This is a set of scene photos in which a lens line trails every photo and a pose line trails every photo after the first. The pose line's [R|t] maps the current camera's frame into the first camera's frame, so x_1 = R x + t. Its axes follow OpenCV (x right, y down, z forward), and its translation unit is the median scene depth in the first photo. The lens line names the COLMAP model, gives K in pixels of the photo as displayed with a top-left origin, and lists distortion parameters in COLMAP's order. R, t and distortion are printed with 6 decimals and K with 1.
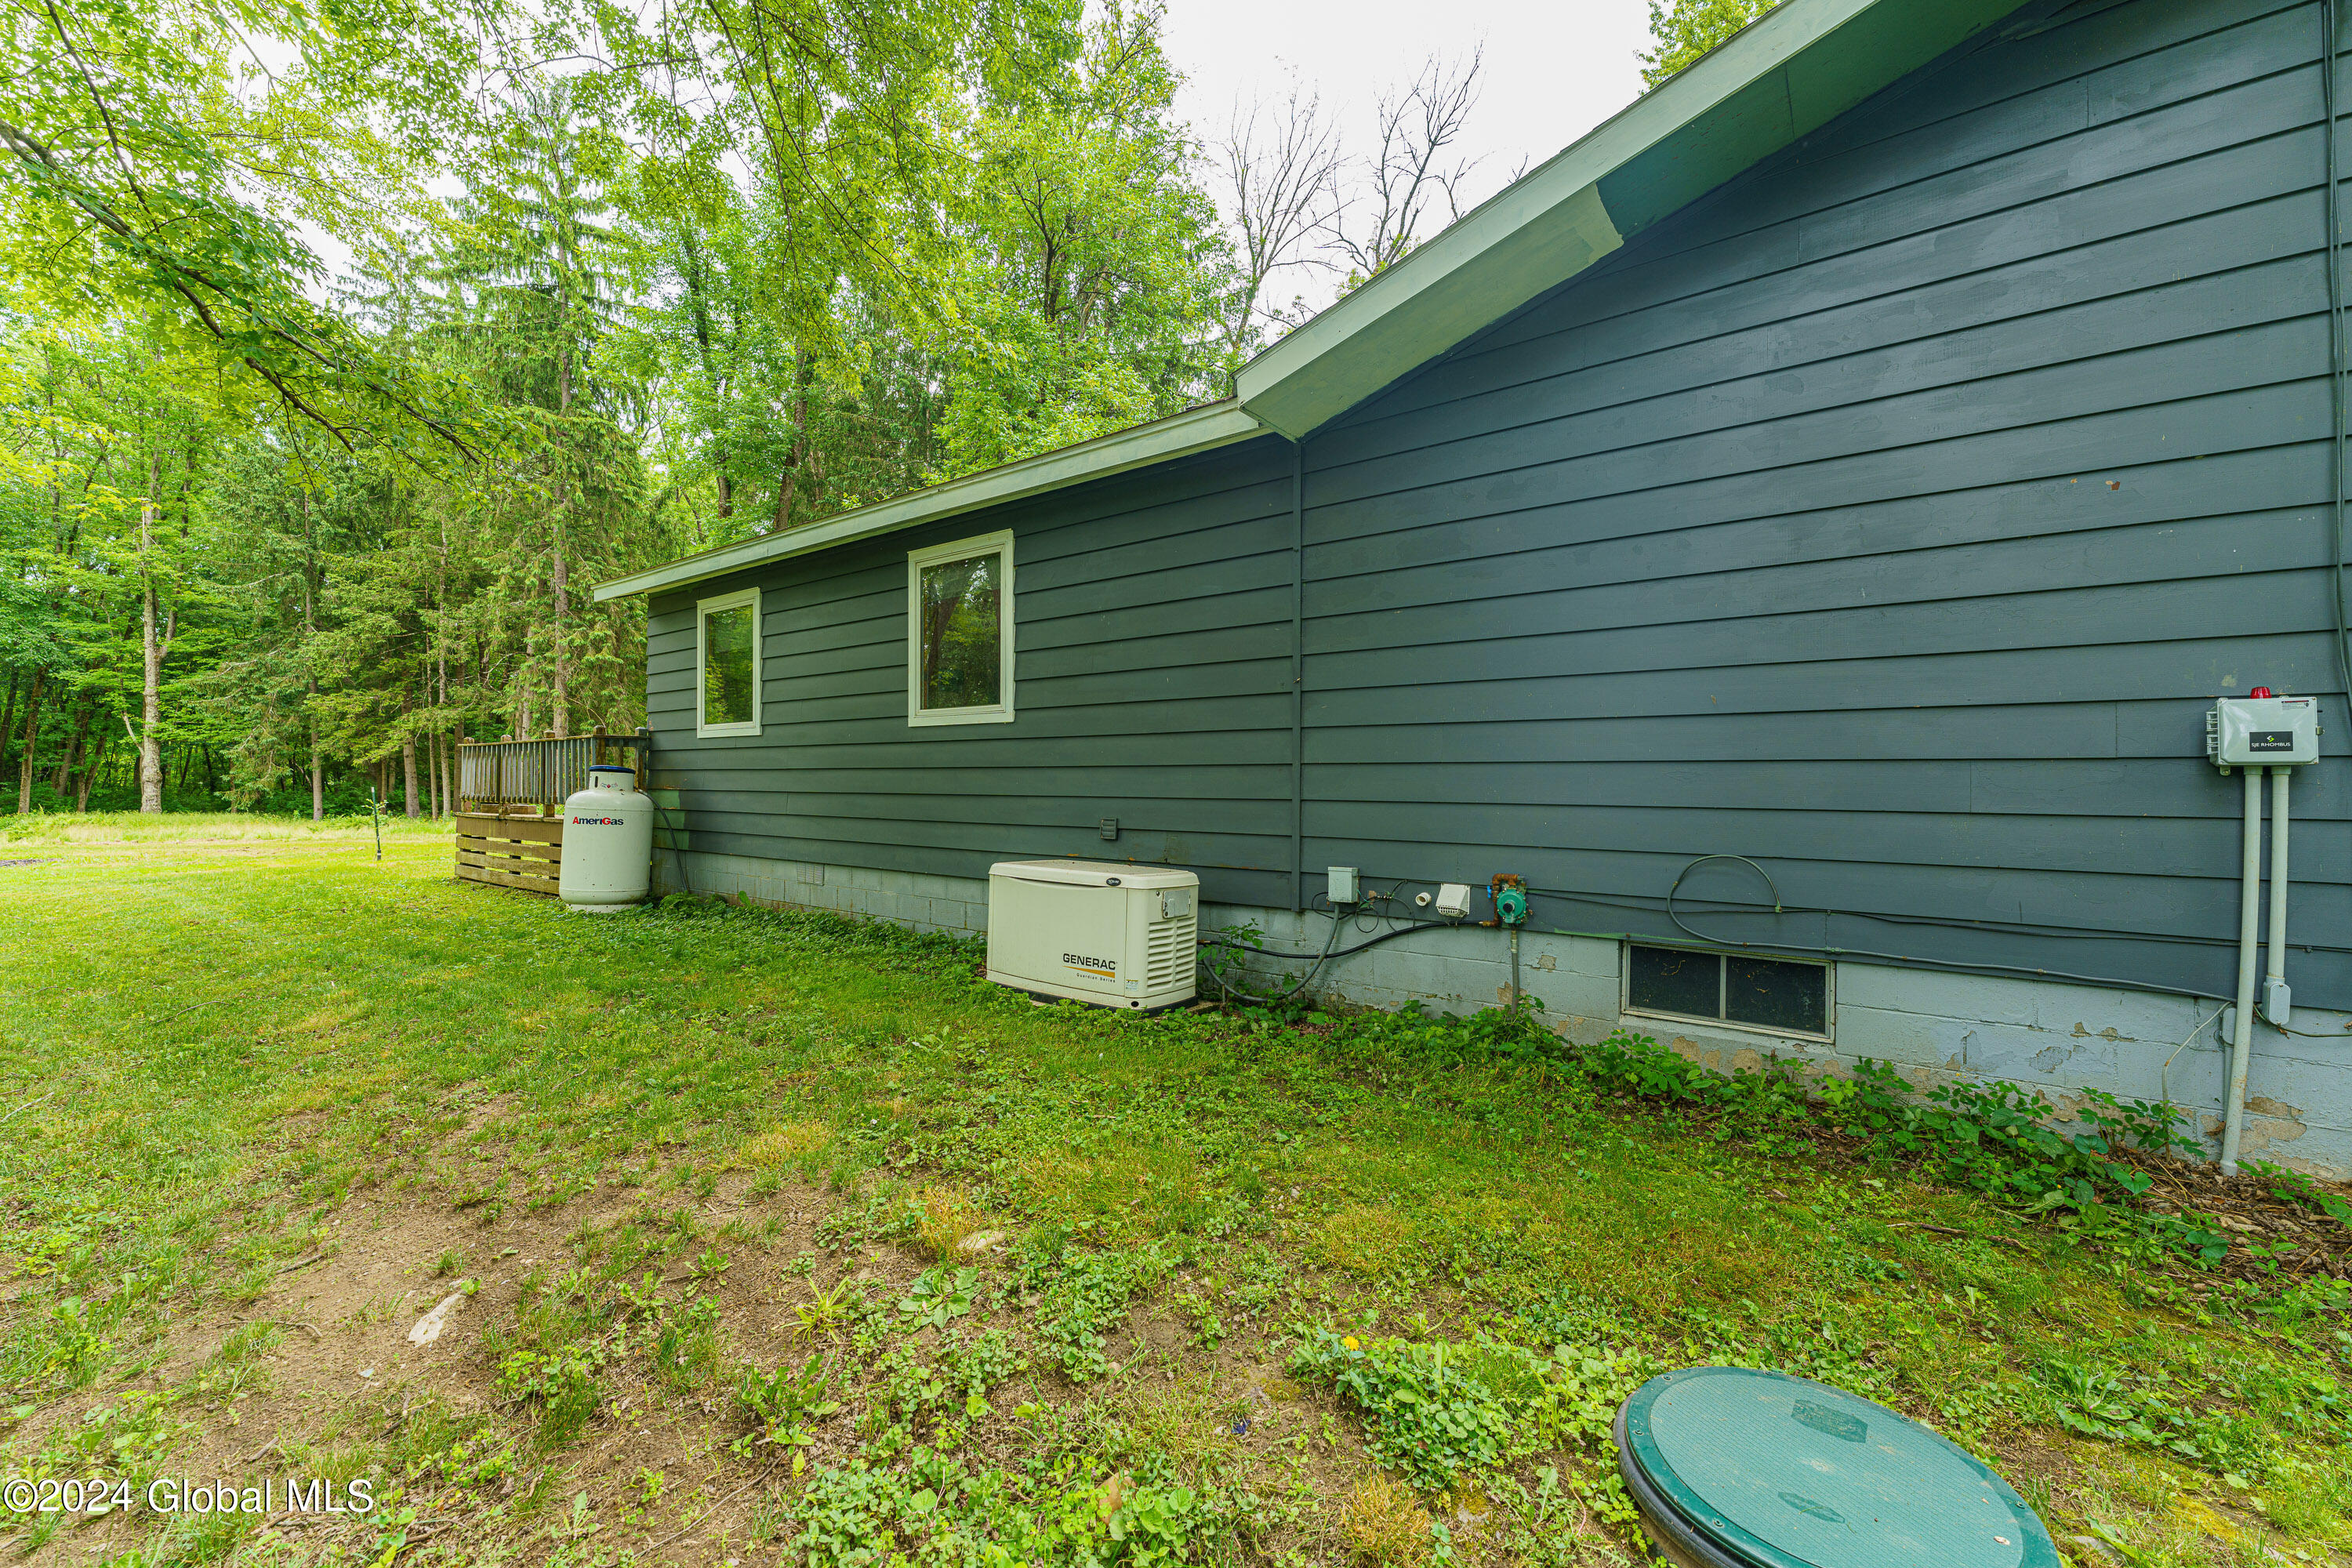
lens RADIAL K [[932.7, 0, 1178.5], [0, 932.7, 778.3], [0, 0, 1]] dist [0.003068, -0.000965]
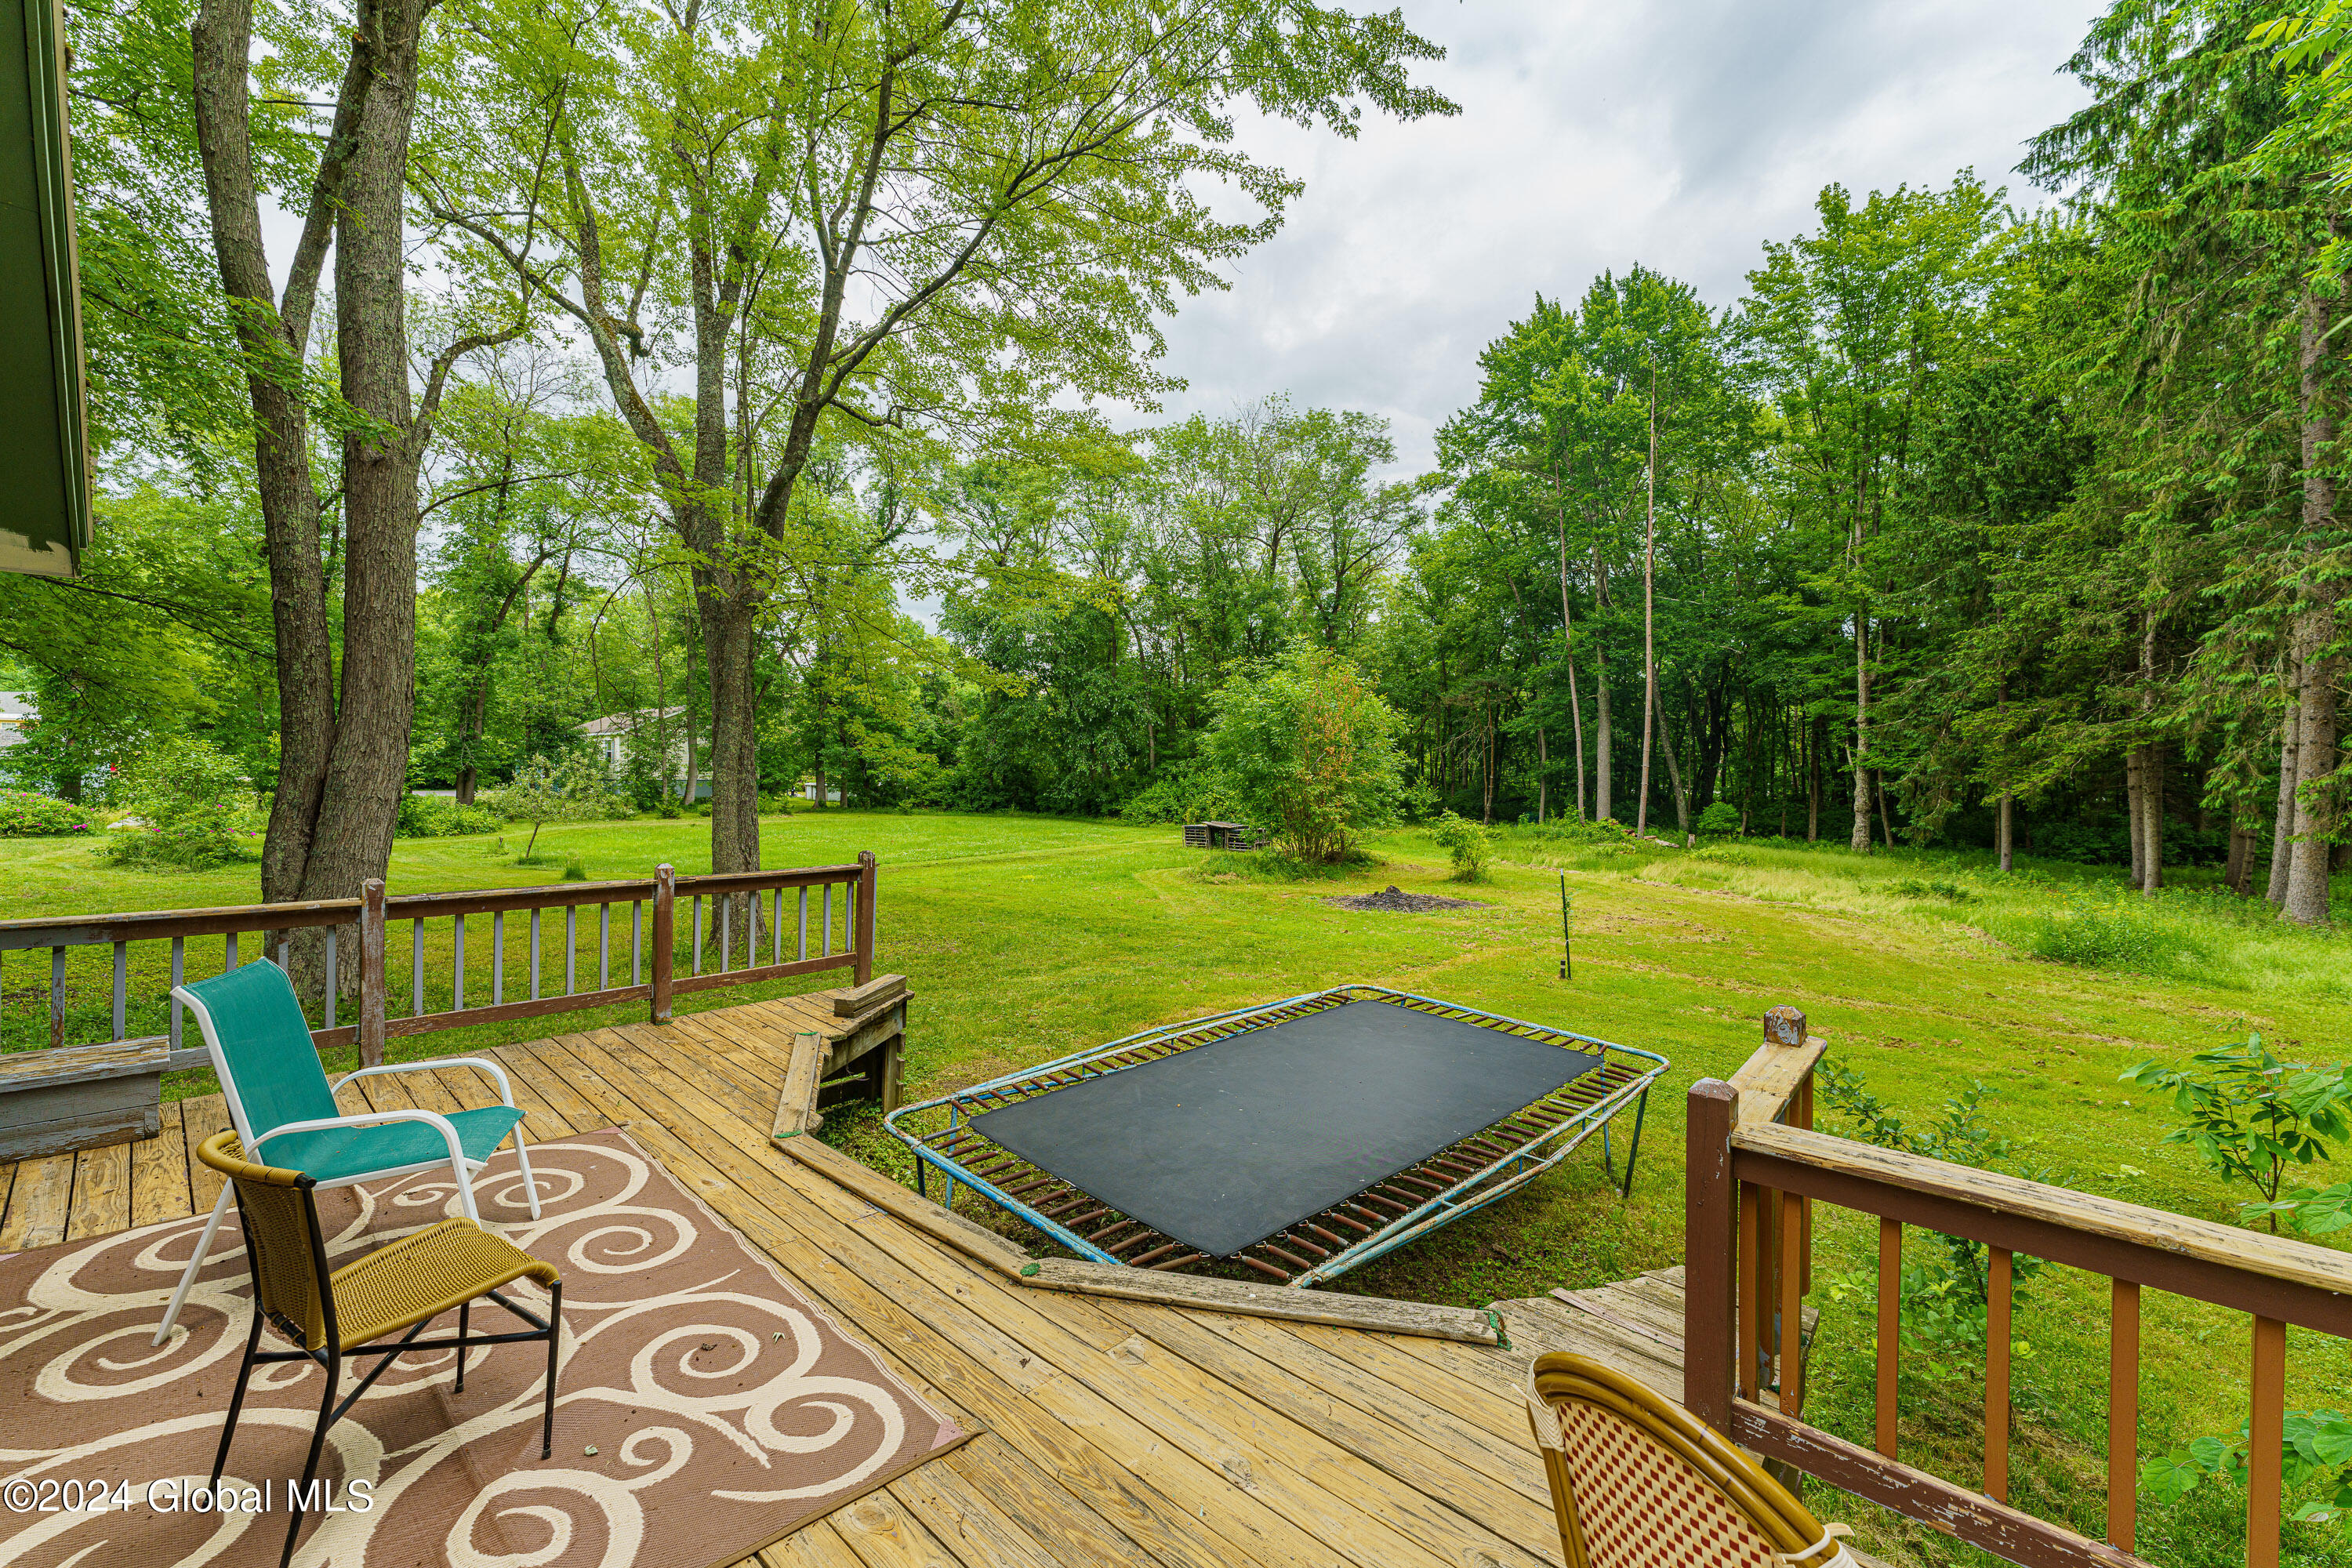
lens RADIAL K [[932.7, 0, 1170.3], [0, 932.7, 778.4], [0, 0, 1]] dist [0.003068, -0.000965]
pose [[-0.099302, 0.006195, -0.995038, -0.076018], [-0.010142, 0.999922, 0.007237, -0.031968], [0.995006, 0.010810, -0.099231, 0.410627]]
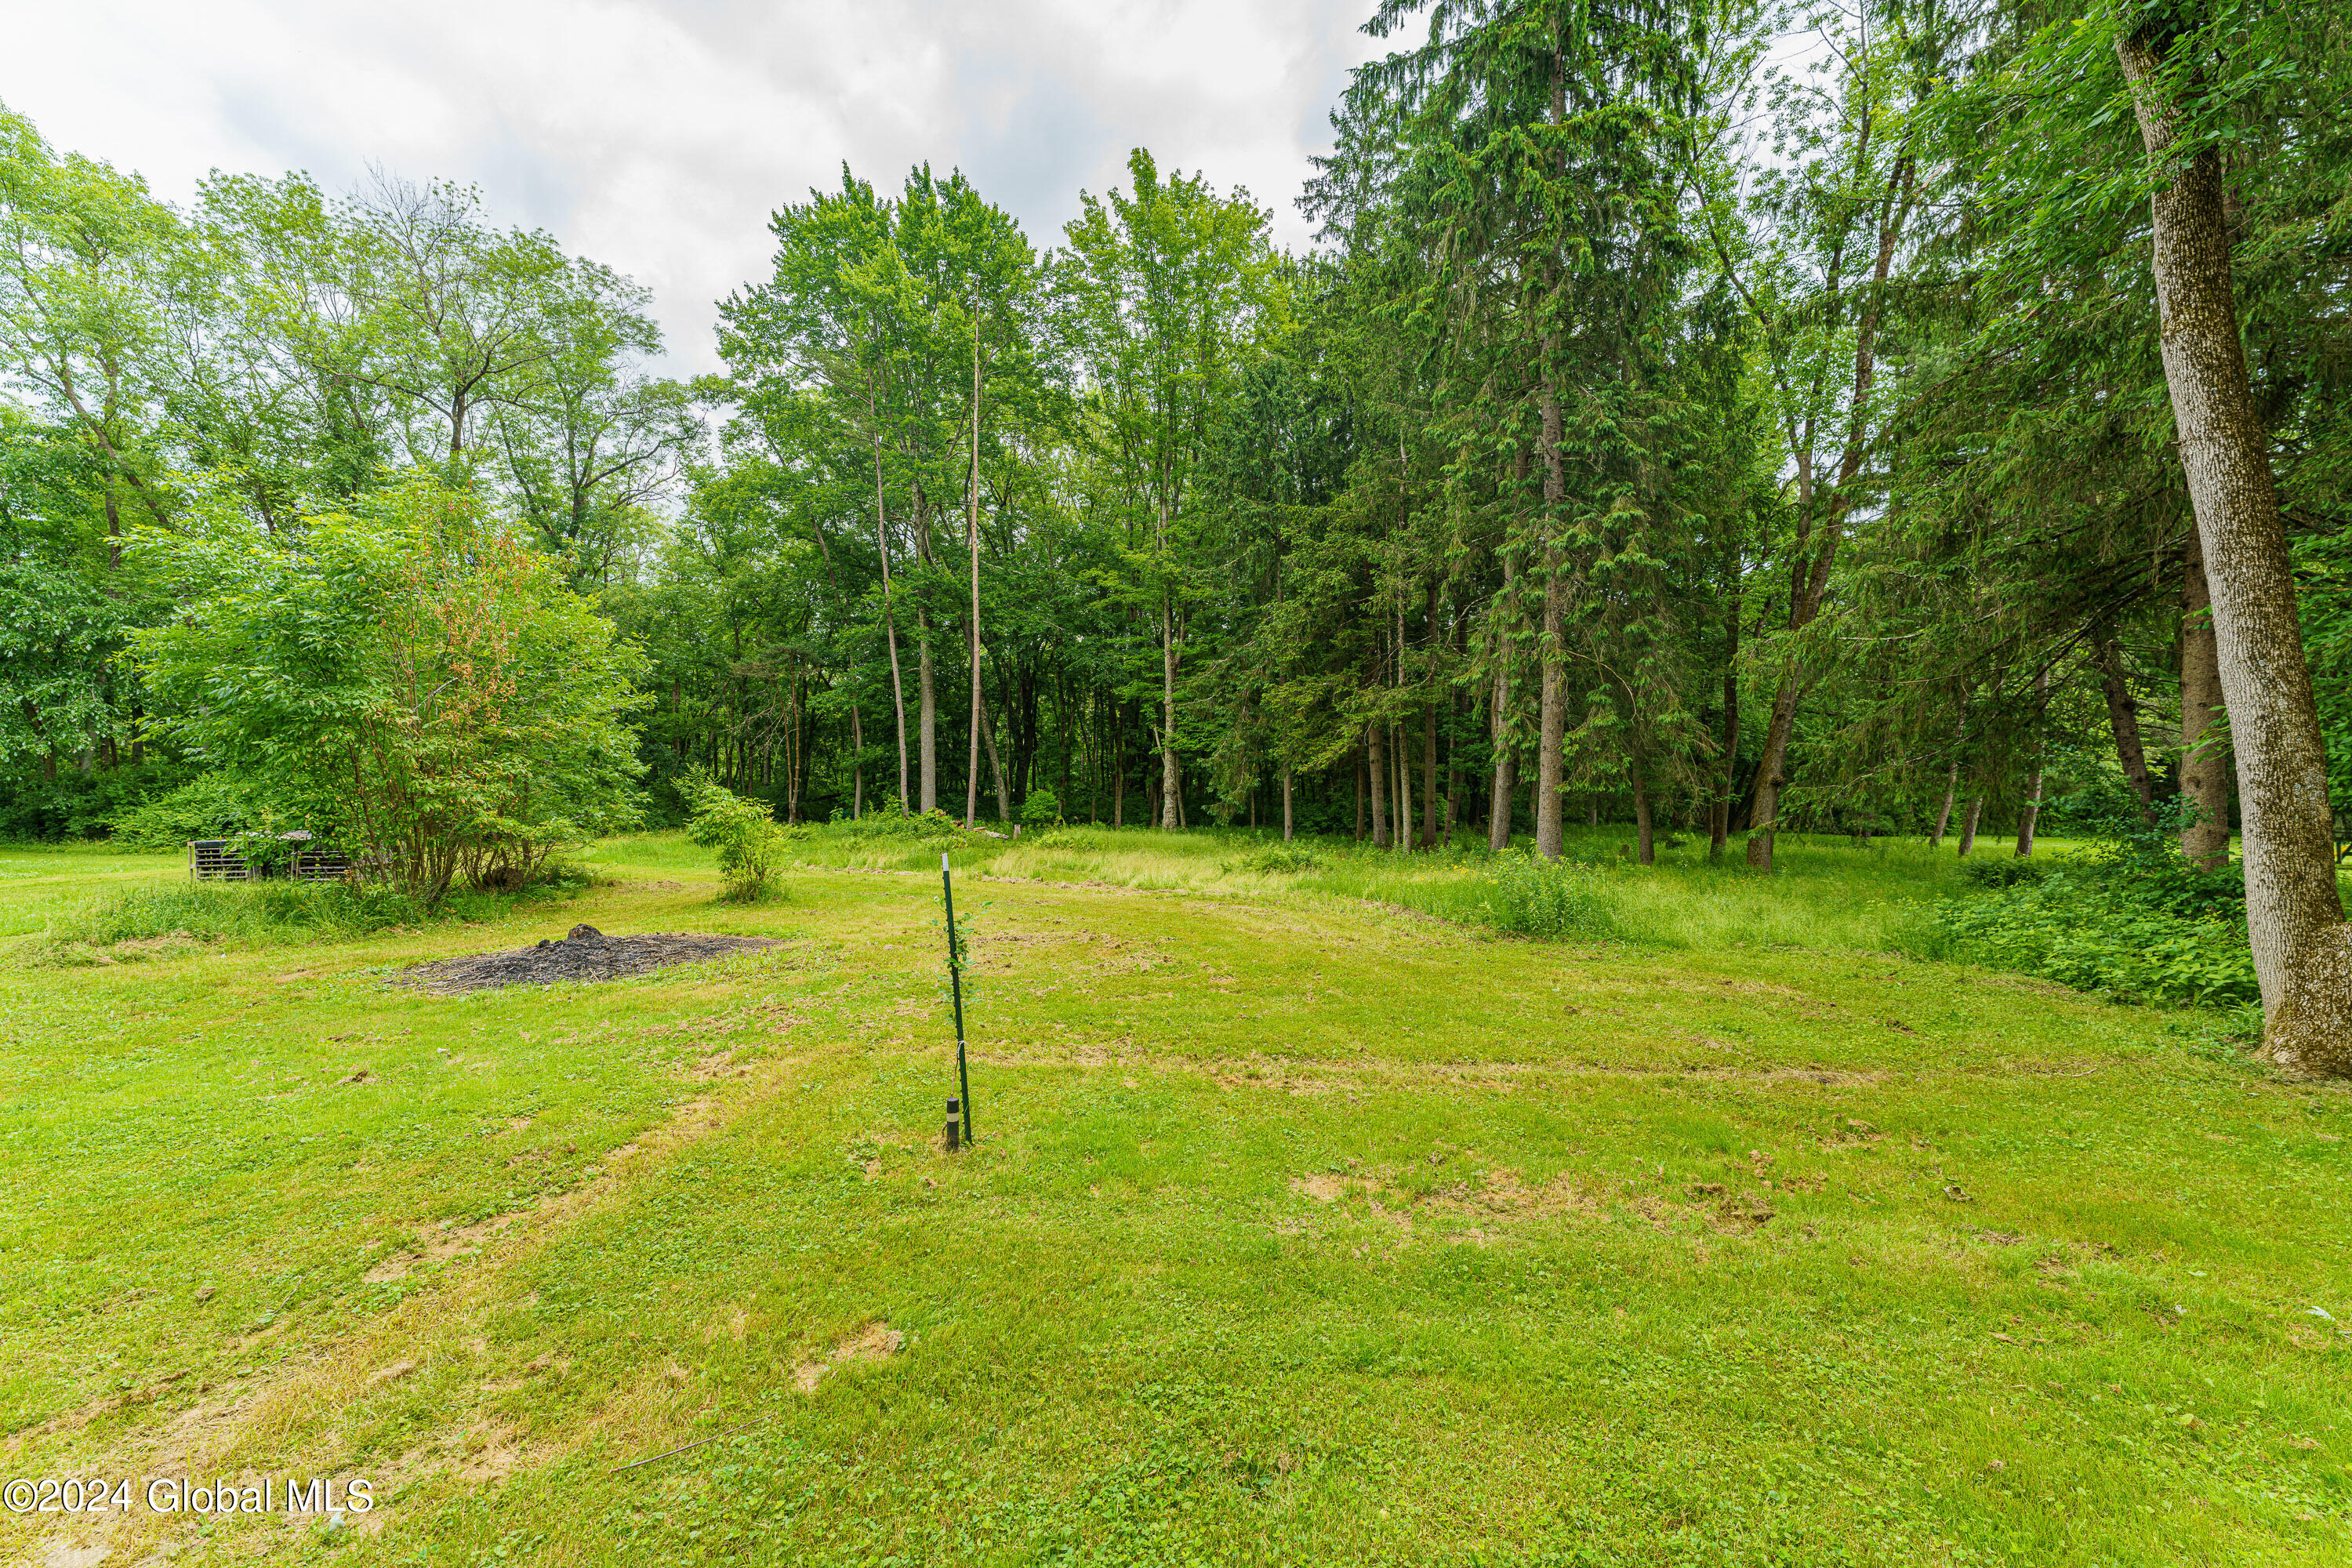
lens RADIAL K [[932.7, 0, 1169.5], [0, 932.7, 776.7], [0, 0, 1]] dist [0.003068, -0.000965]
pose [[0.570269, -0.008518, -0.821414, -0.323280], [0.002935, 0.999961, -0.008333, -0.005495], [0.821453, 0.002341, 0.570271, 0.476000]]
